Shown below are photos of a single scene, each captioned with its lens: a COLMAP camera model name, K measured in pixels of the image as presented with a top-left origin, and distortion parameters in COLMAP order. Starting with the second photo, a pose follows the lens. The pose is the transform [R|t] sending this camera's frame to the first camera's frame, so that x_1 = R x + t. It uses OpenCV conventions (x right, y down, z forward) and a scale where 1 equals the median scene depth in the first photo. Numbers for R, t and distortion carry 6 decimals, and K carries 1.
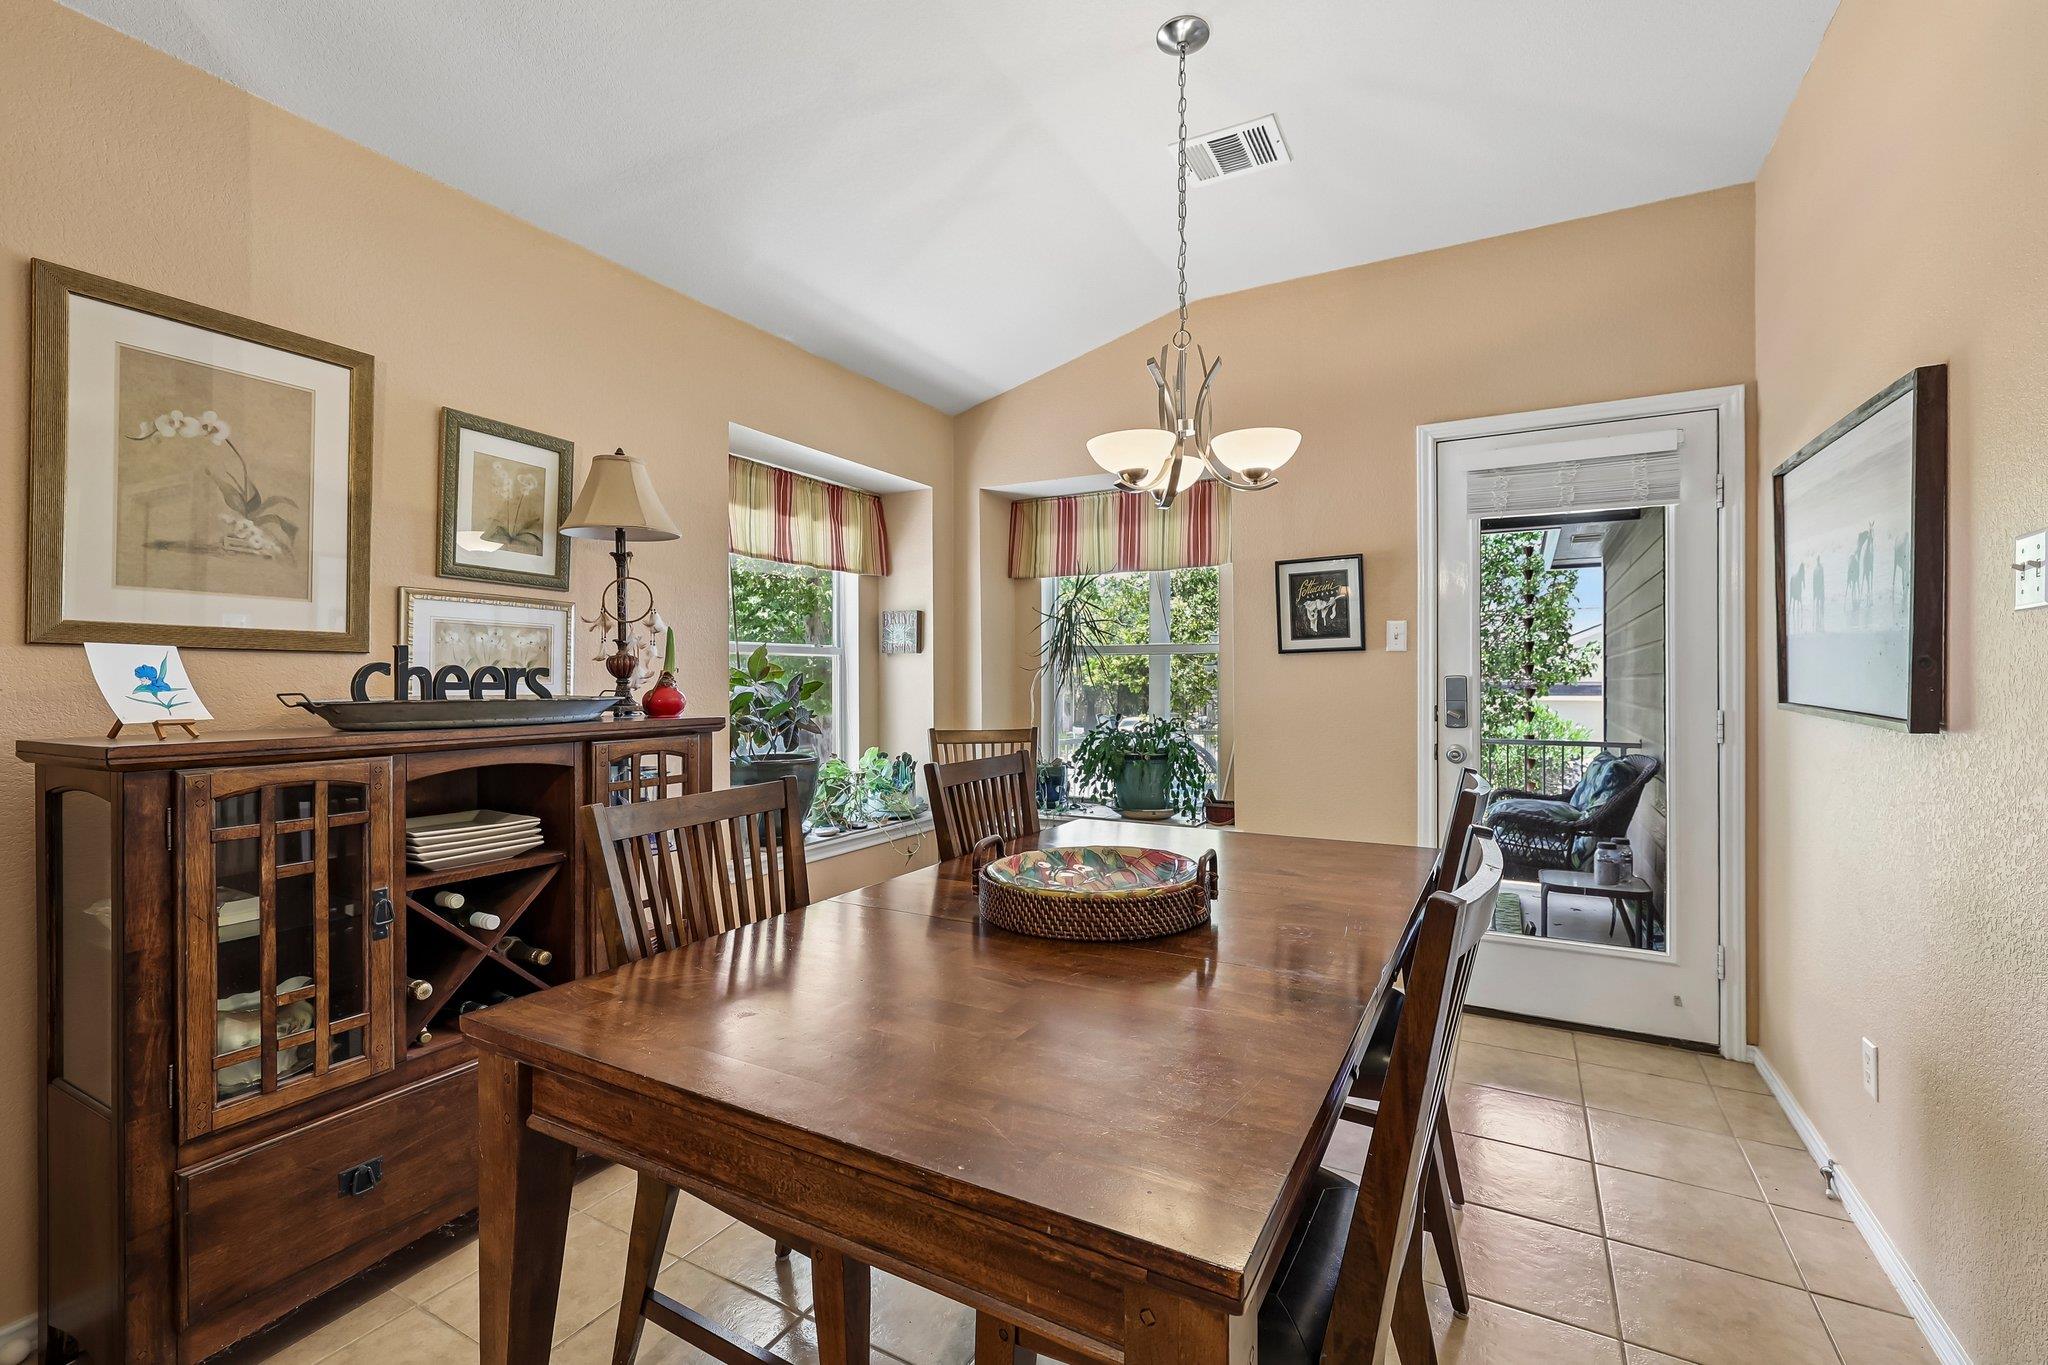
lens RADIAL K [[880.0, 0, 1031.5], [0, 880.0, 680.9], [0, 0, 1]] dist [-0.002188, 0.000353]
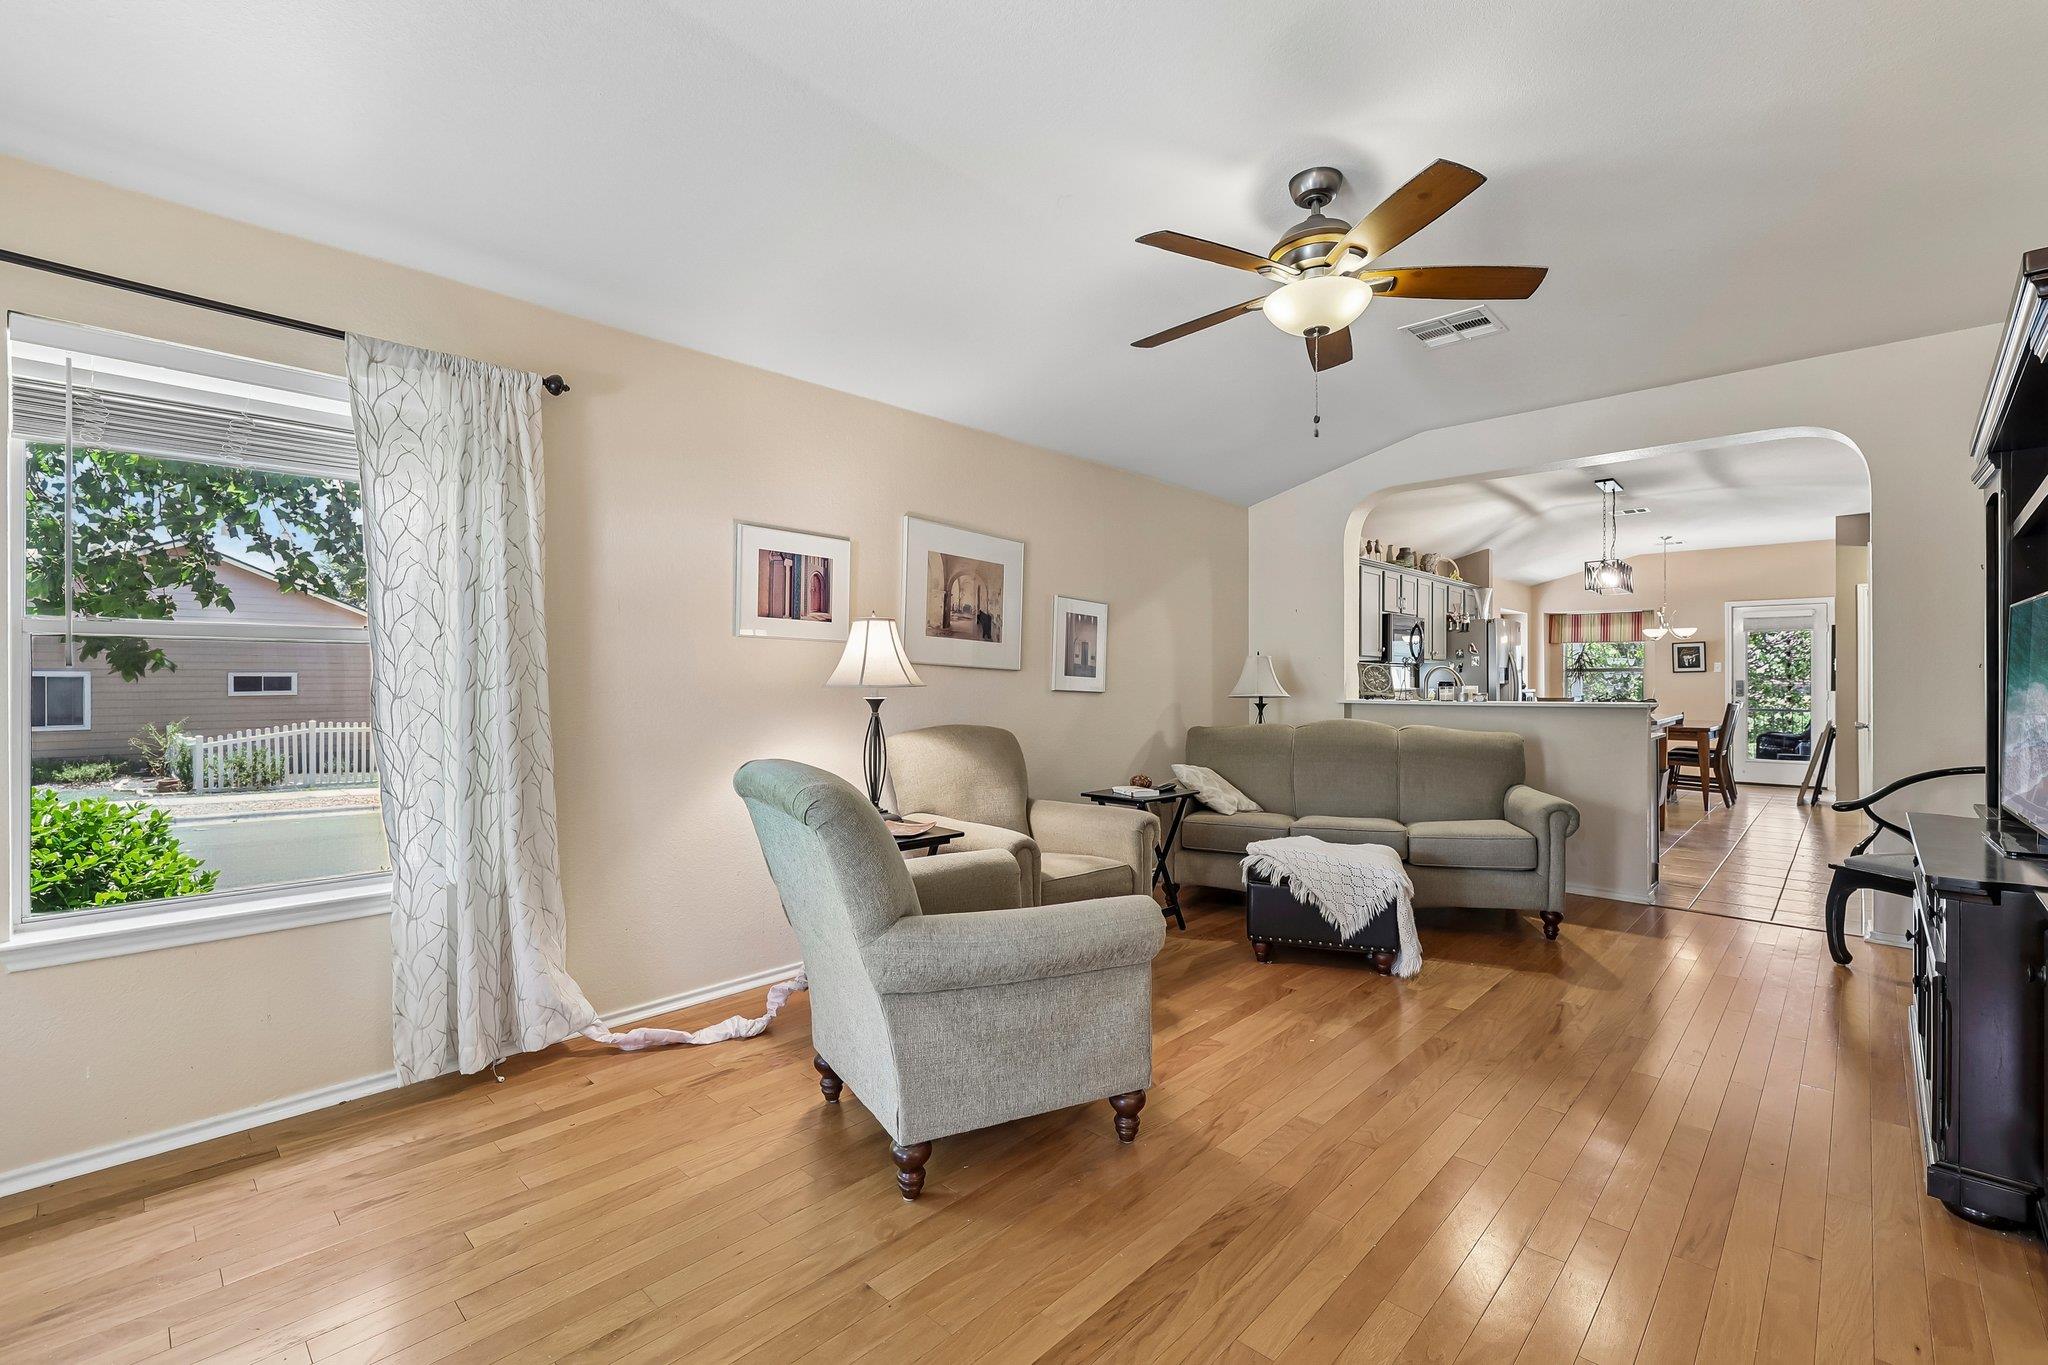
lens RADIAL K [[880.0, 0, 1024.0], [0, 880.0, 680.9], [0, 0, 1]] dist [-0.002188, 0.000353]
pose [[0.965443, -0.000429, -0.260615, -1.269220], [-0.000920, 0.999987, -0.005053, 0.017918], [0.260613, 0.005119, 0.965430, -2.928493]]
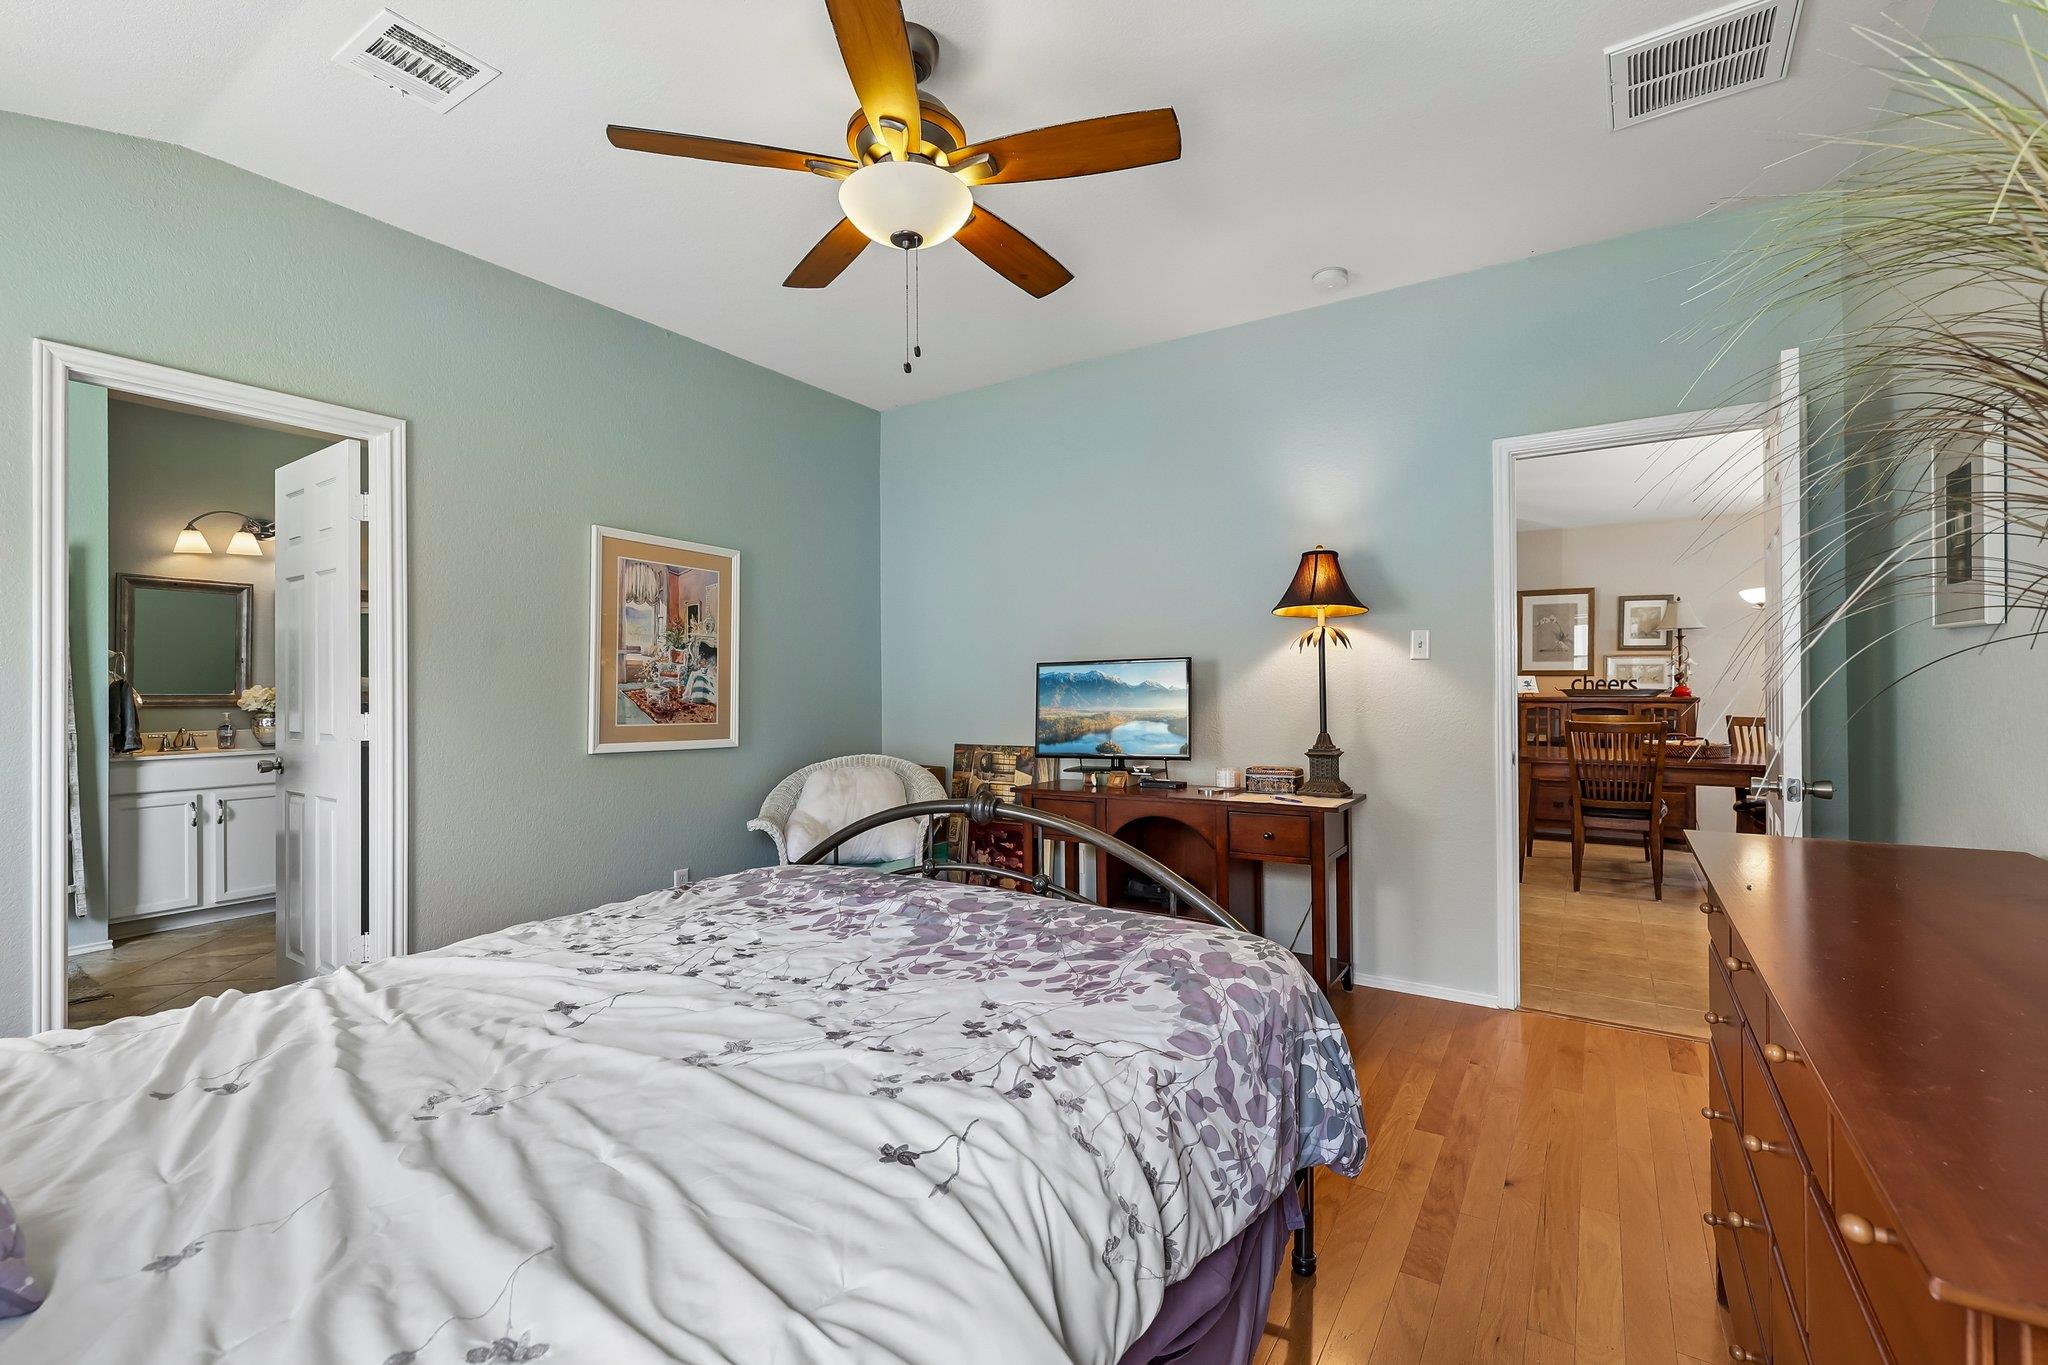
lens RADIAL K [[880.0, 0, 1020.8], [0, 880.0, 686.7], [0, 0, 1]] dist [-0.002188, 0.000353]
pose [[-0.084171, -0.004046, -0.996443, 2.407685], [-0.001689, 0.999991, -0.003918, 0.024283], [0.996450, 0.001354, -0.084177, -0.785316]]
